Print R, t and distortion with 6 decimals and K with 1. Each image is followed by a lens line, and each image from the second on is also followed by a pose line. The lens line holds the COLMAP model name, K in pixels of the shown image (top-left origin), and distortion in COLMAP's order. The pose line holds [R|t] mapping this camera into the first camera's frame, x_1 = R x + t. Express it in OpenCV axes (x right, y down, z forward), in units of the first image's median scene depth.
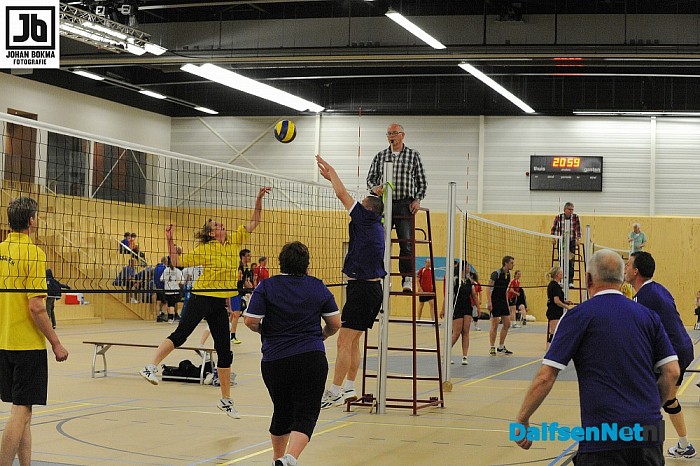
lens RADIAL K [[1404.5, 0, 350.0], [0, 1404.5, 233.0], [0, 0, 1]] dist [-0.372646, -0.020742]
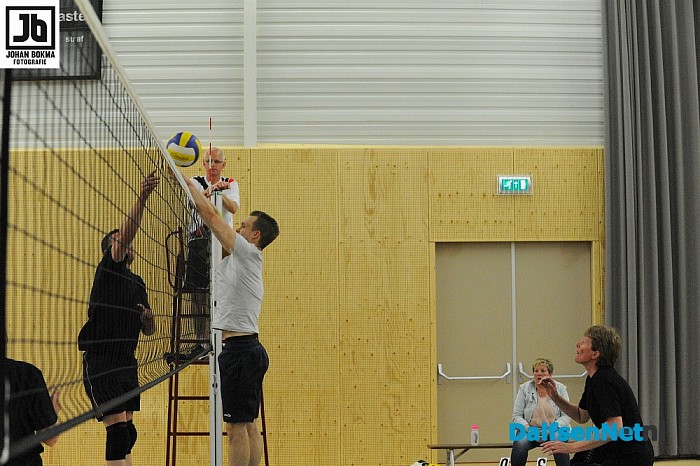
lens RADIAL K [[1511.0, 0, 350.0], [0, 1511.0, 233.0], [0, 0, 1]] dist [-0.282407, -0.318297]
pose [[0.939848, -0.018976, 0.341066, 0.114379], [0.030718, 0.999106, -0.029060, 0.020528], [-0.340209, 0.037789, 0.939590, 0.641067]]
